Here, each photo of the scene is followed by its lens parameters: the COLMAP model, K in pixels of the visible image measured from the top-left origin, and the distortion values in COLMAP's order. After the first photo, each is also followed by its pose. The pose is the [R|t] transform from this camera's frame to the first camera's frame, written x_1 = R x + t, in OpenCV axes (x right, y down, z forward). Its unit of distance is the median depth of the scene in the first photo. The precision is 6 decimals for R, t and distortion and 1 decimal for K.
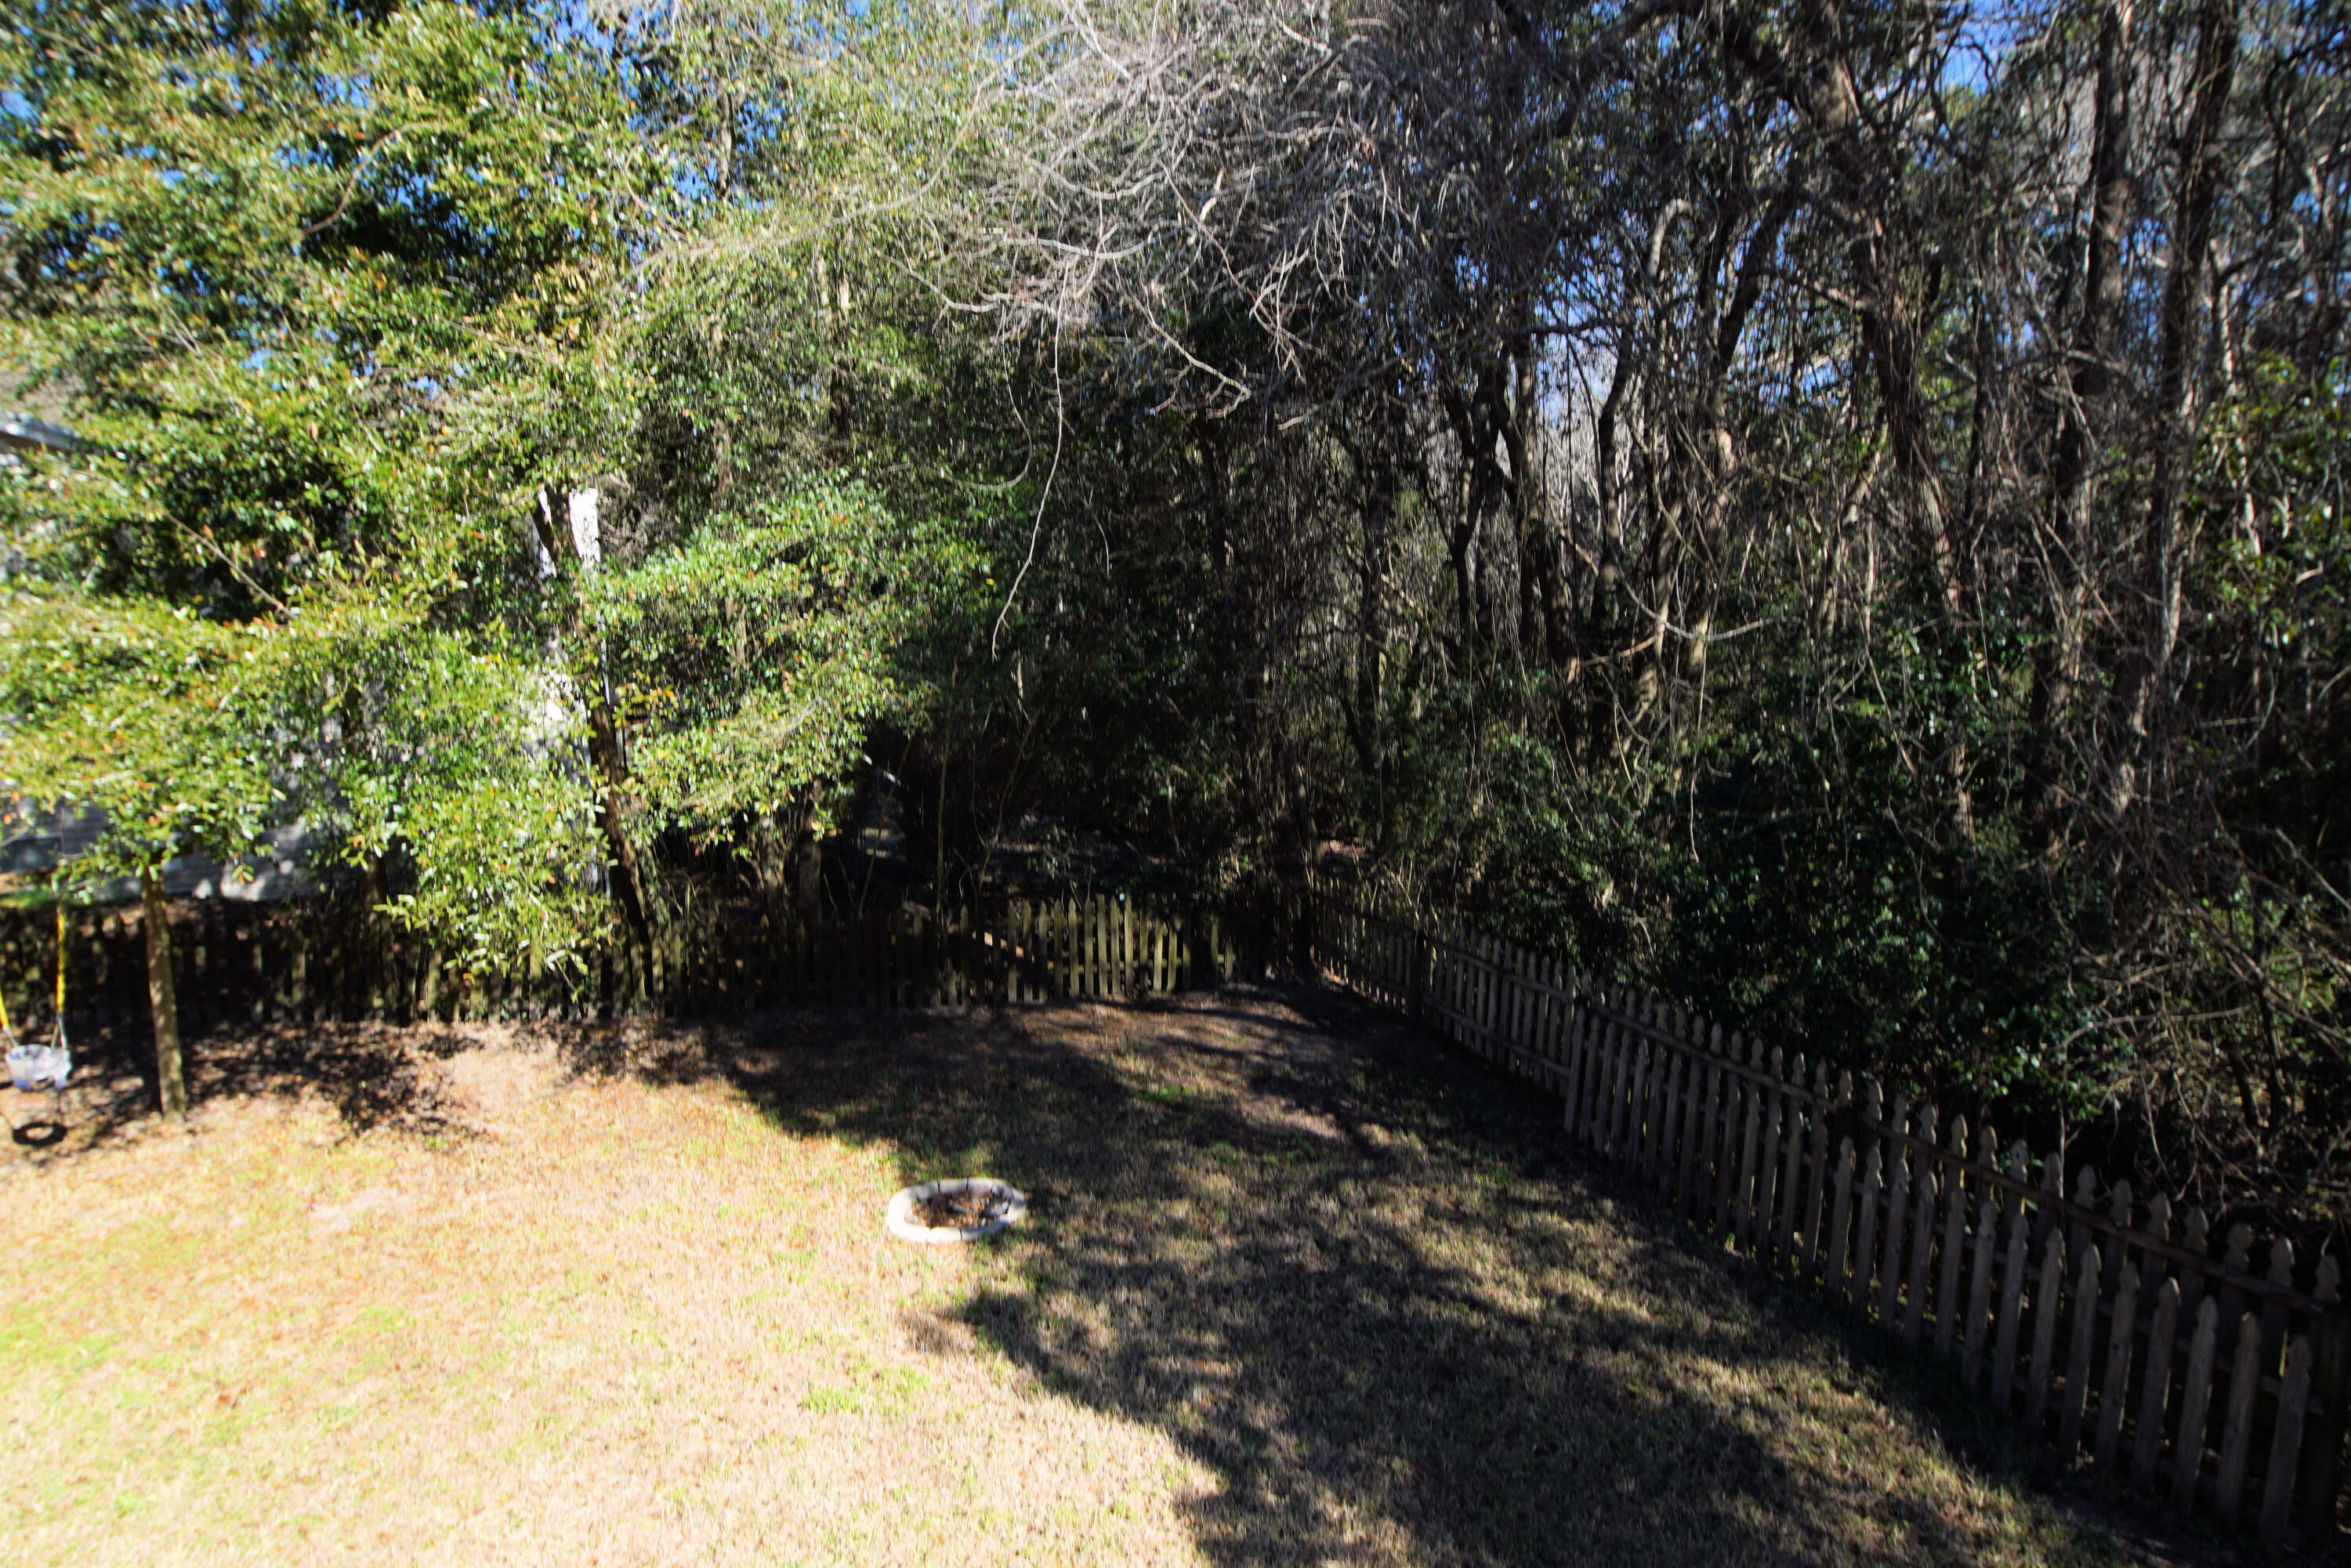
lens RADIAL K [[1263.2, 0, 1157.6], [0, 1263.2, 776.9], [0, 0, 1]] dist [0.034698, -0.030851]
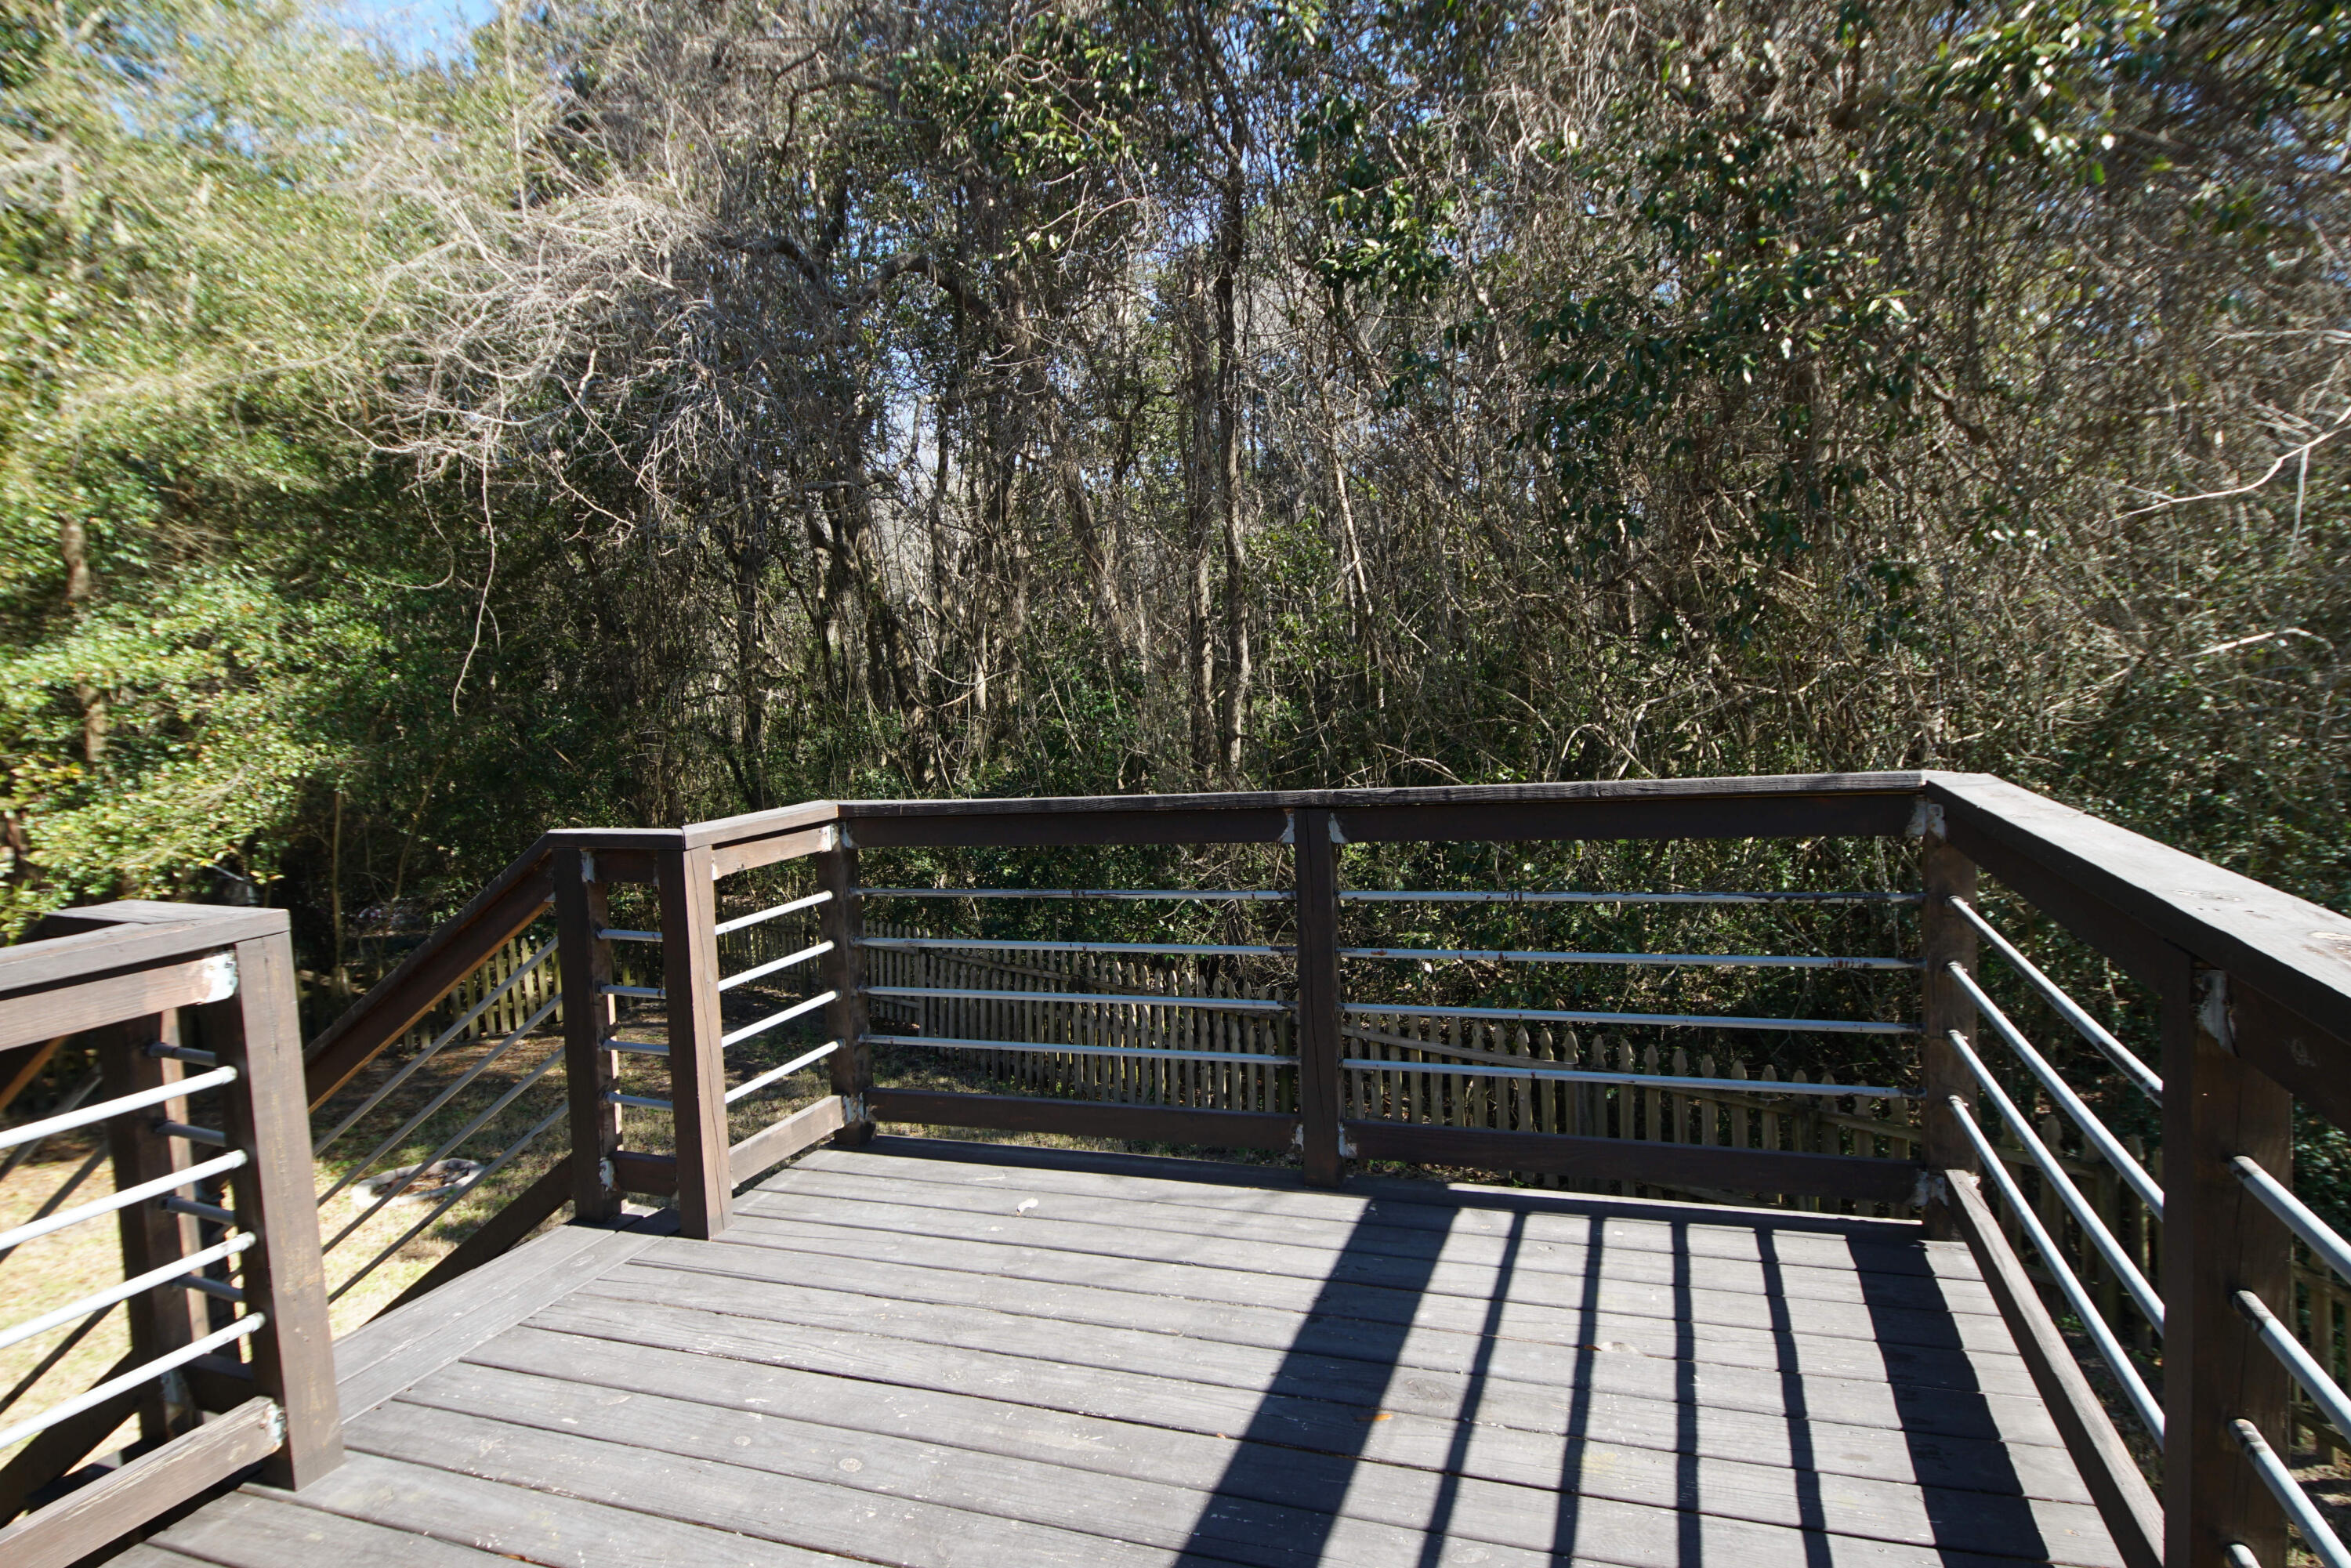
lens RADIAL K [[1289.9, 0, 1176.1], [0, 1289.9, 788.2], [0, 0, 1]] dist [-0.000526, 0.000024]
pose [[0.886840, -0.073471, 0.456199, -0.052753], [0.092568, 0.995513, -0.019622, 0.057658], [-0.452710, 0.059631, 0.889662, -0.406252]]
